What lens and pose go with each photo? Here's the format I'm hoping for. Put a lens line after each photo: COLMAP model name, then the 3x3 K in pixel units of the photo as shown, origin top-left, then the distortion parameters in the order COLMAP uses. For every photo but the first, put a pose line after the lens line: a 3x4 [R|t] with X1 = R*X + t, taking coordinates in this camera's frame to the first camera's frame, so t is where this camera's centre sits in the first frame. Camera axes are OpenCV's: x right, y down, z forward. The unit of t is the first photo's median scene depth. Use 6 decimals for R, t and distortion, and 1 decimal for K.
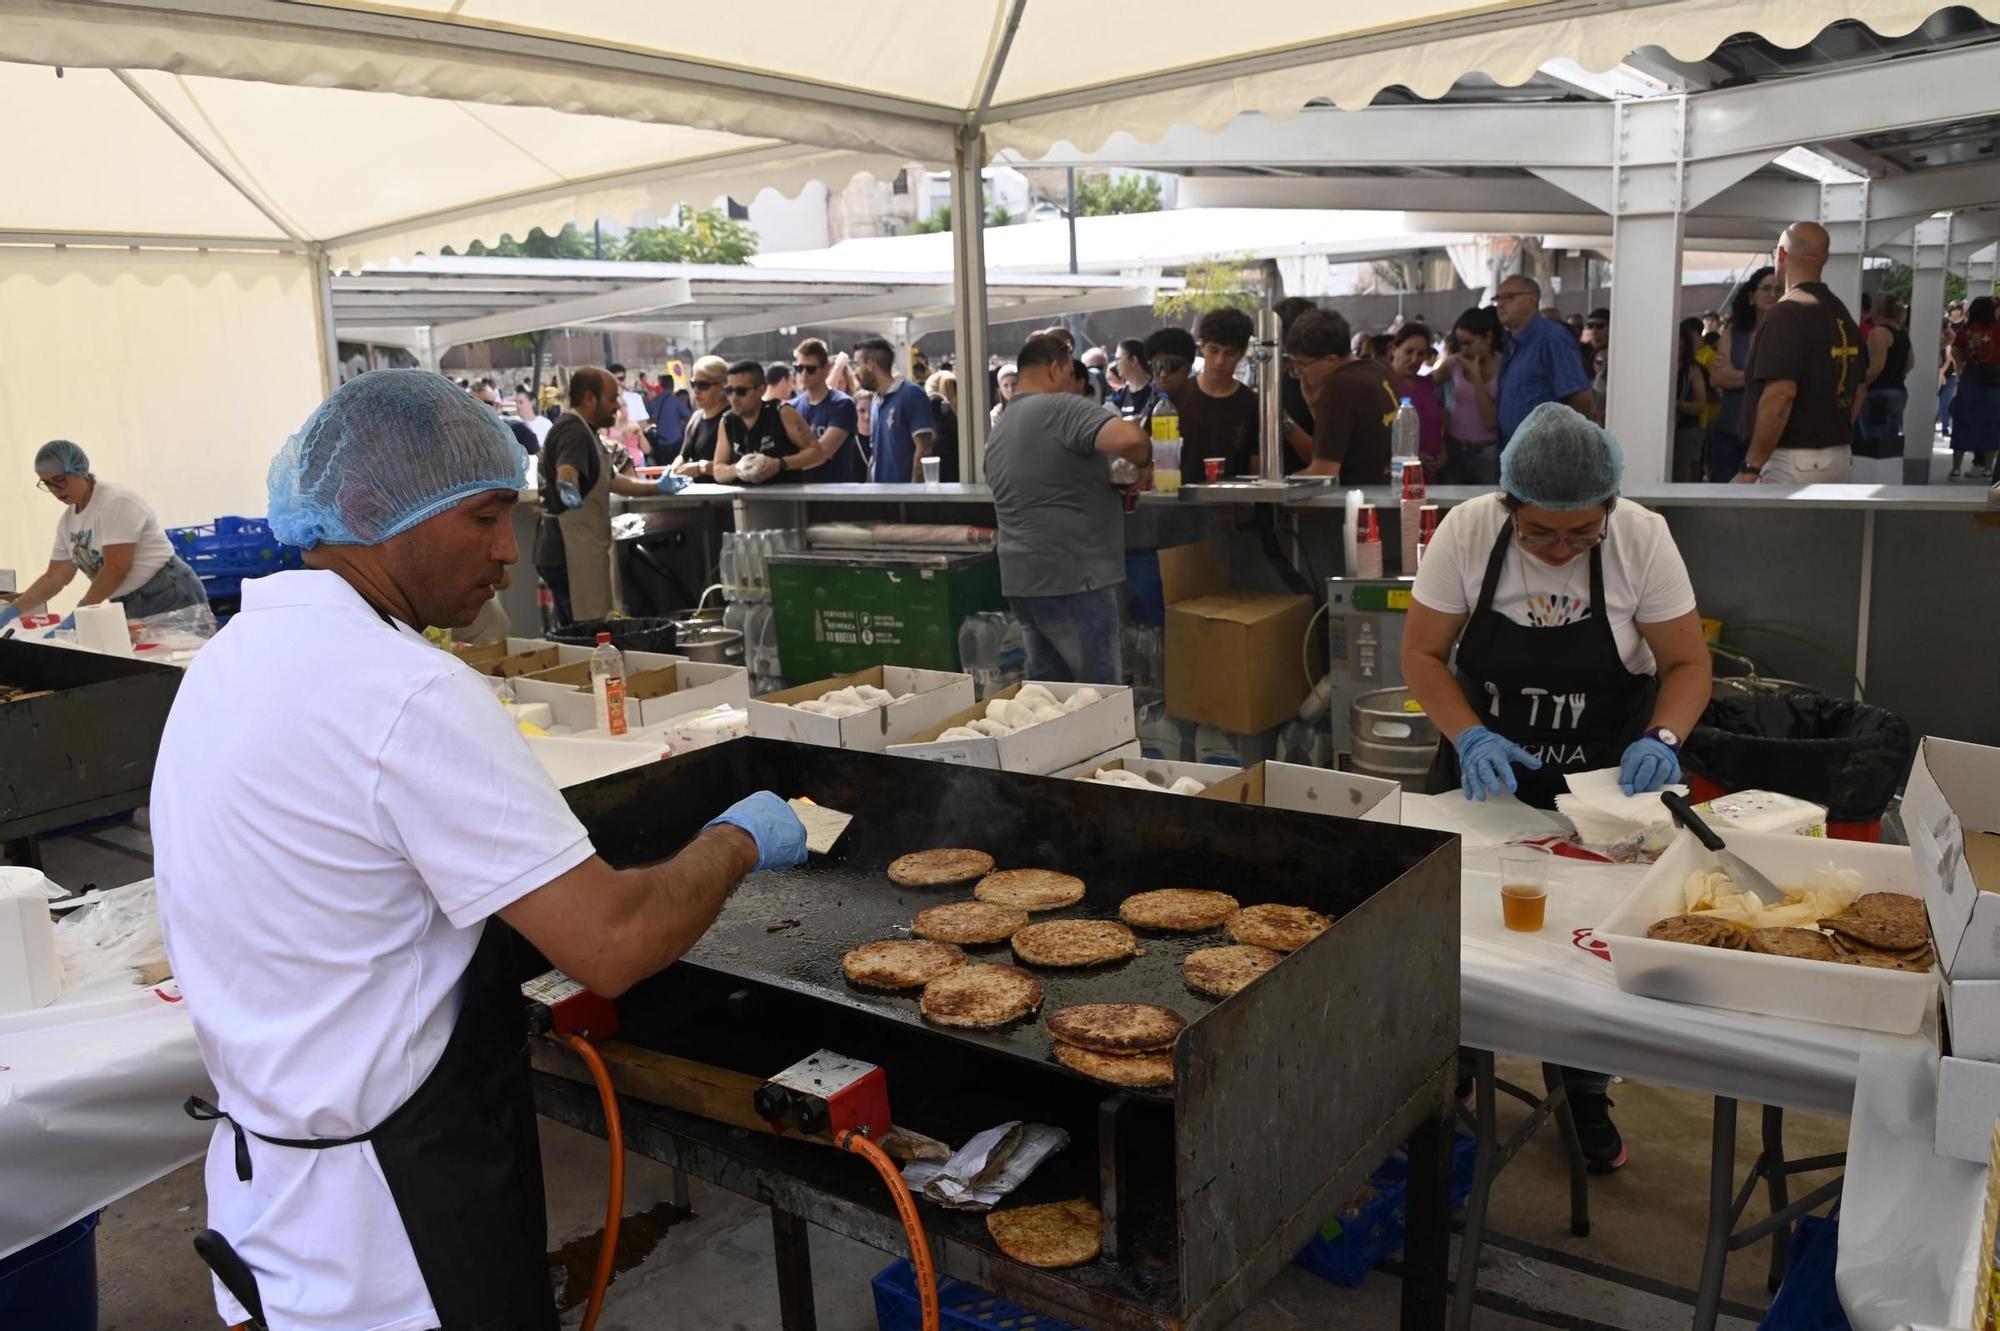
lens RADIAL K [[1552.1, 0, 1005.1], [0, 1552.1, 657.6], [0, 0, 1]] dist [-0.032437, -0.028288]
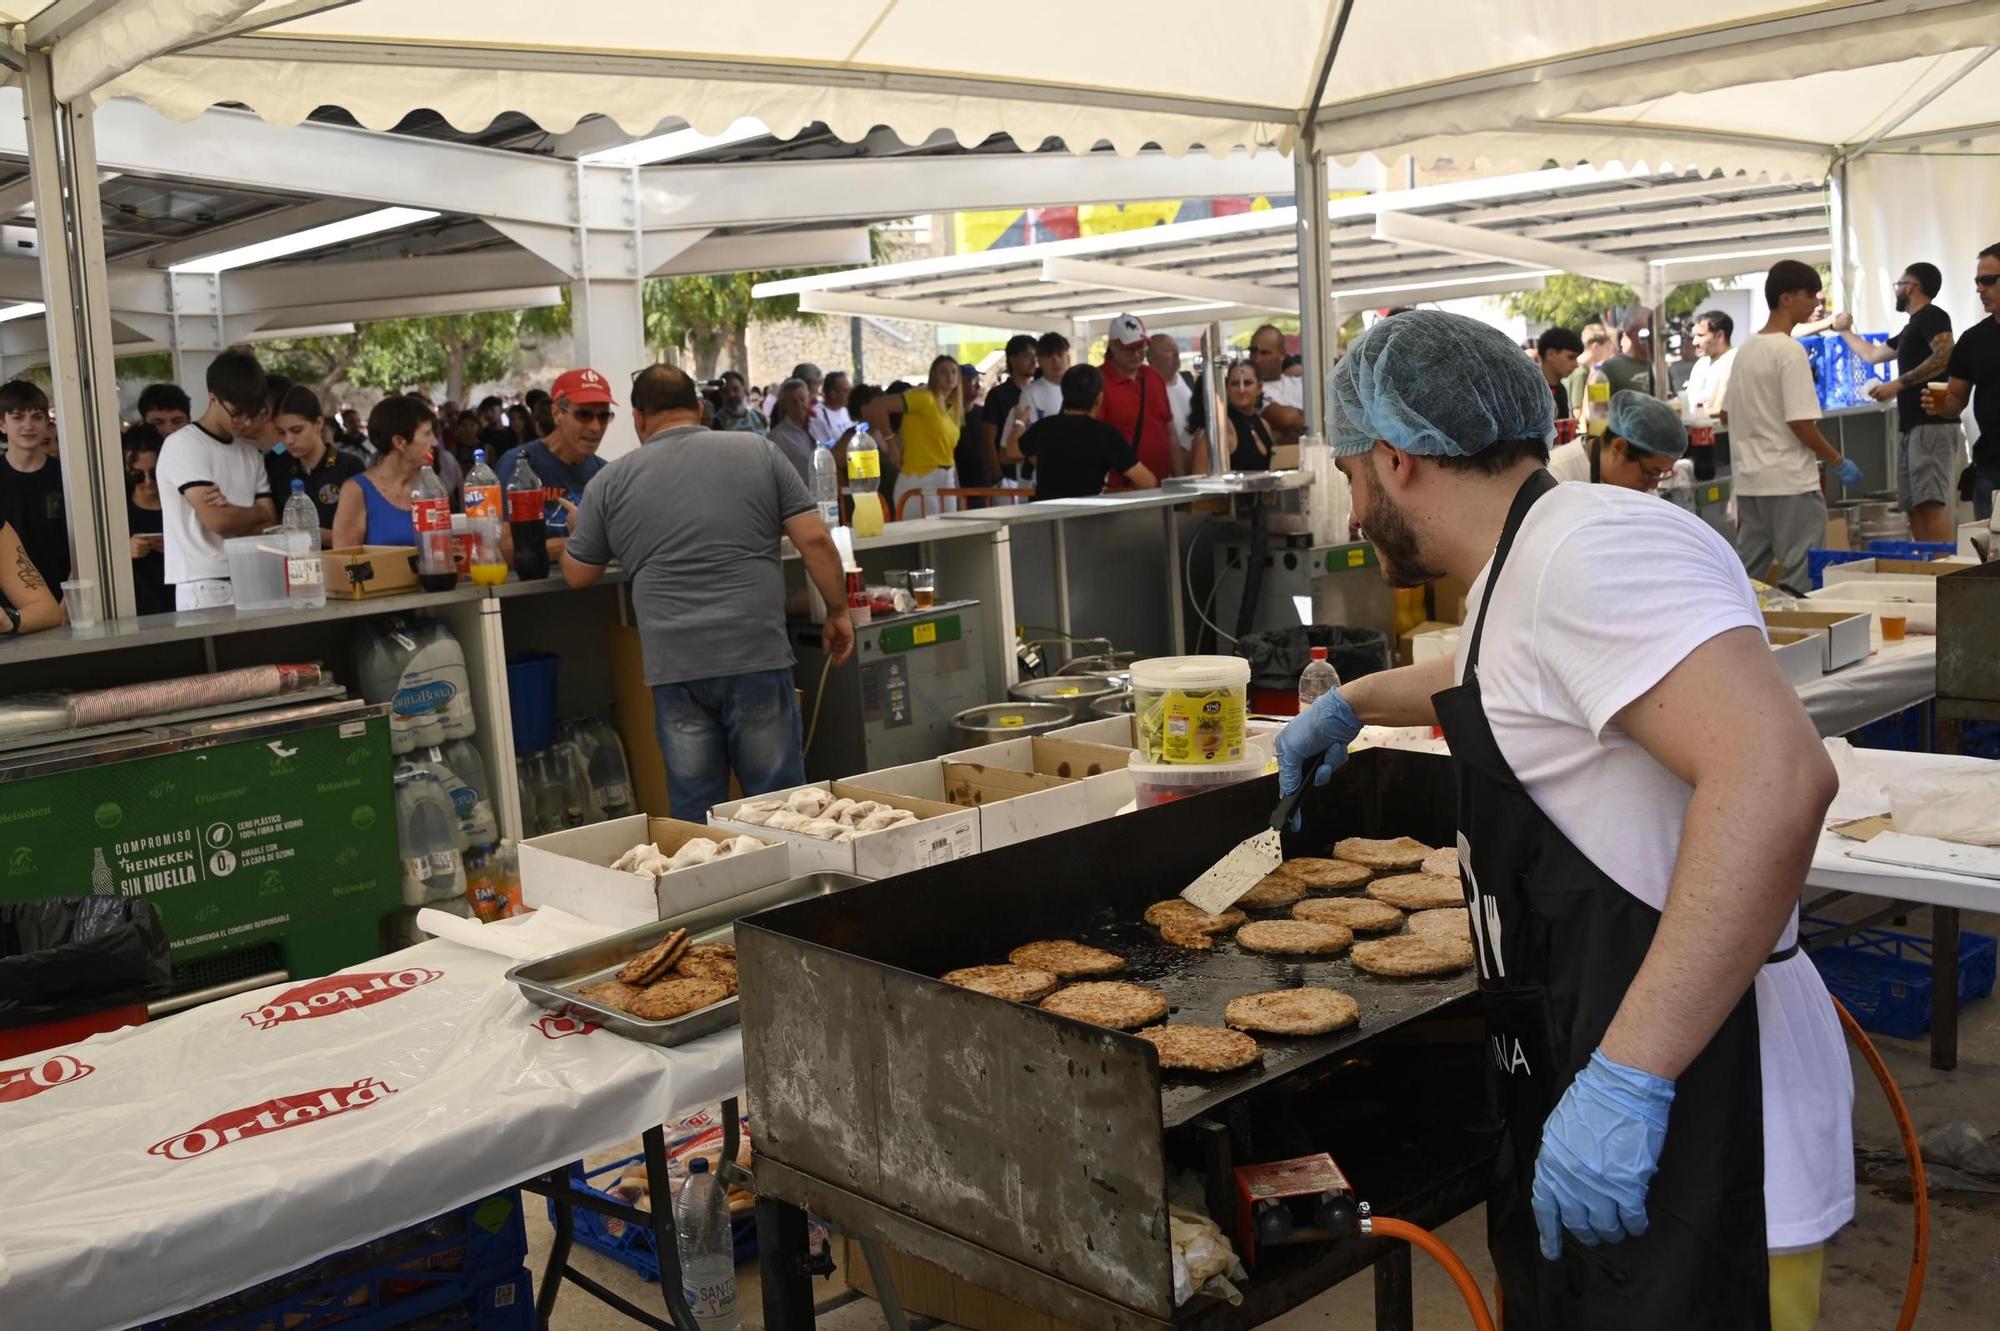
lens RADIAL K [[1933.9, 0, 1006.9], [0, 1933.9, 659.9], [0, 0, 1]] dist [-0.043733, 0.019803]
pose [[0.193629, -0.099711, 0.975995, -0.739775], [0.231764, 0.971313, 0.053253, -0.058498], [-0.953307, 0.215889, 0.211183, 0.538548]]
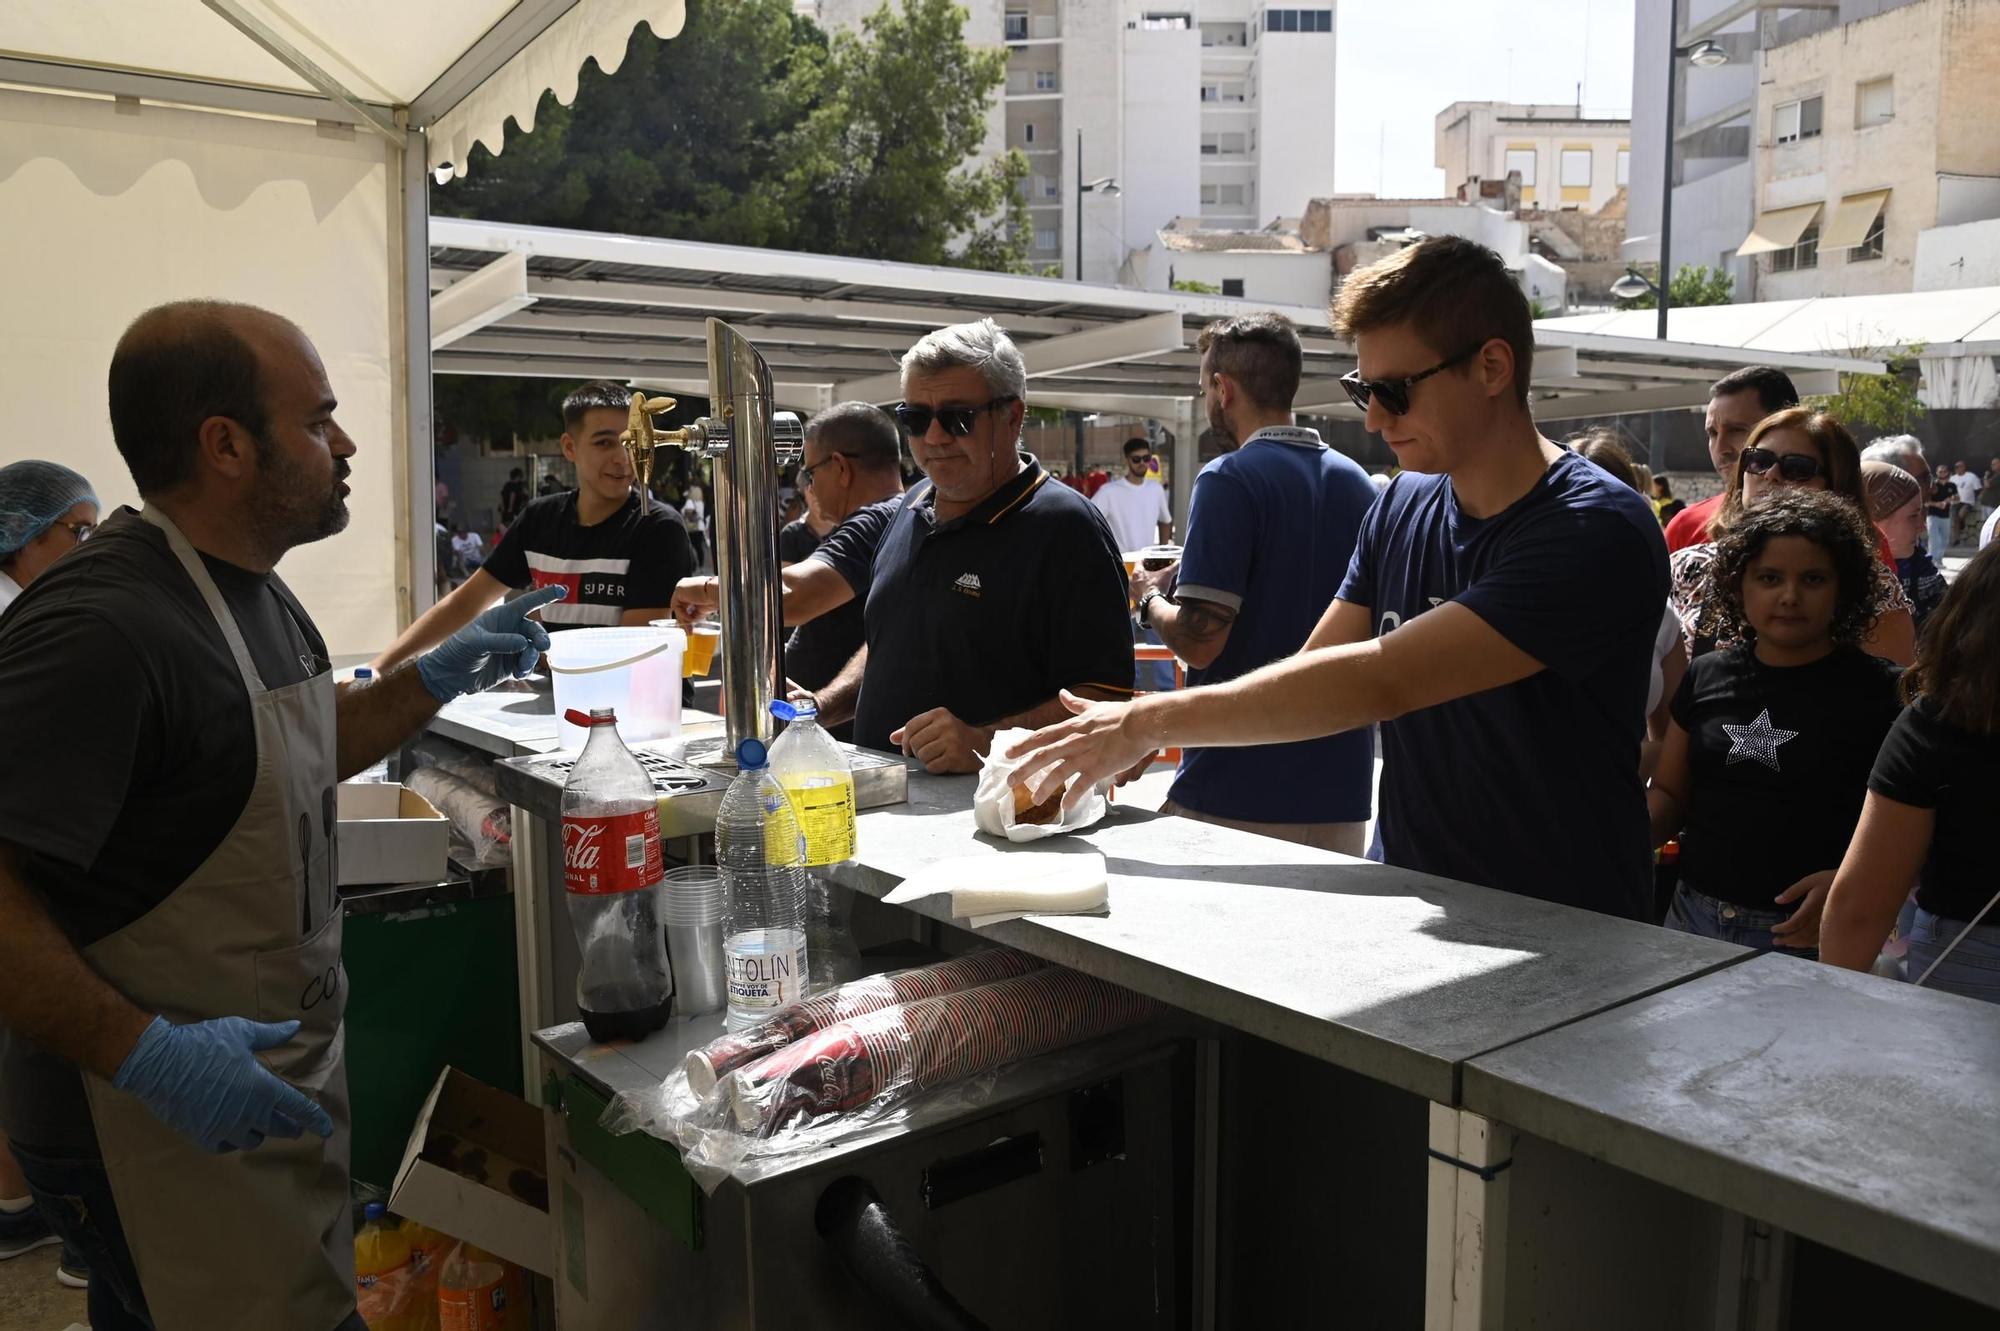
lens RADIAL K [[1542.7, 0, 1005.6], [0, 1542.7, 657.7], [0, 0, 1]] dist [-0.036588, -0.018616]
pose [[0.954194, 0.078858, -0.288608, -0.194418], [-0.097833, 0.993849, -0.051900, -0.149976], [0.282740, 0.077758, 0.956040, 0.932676]]
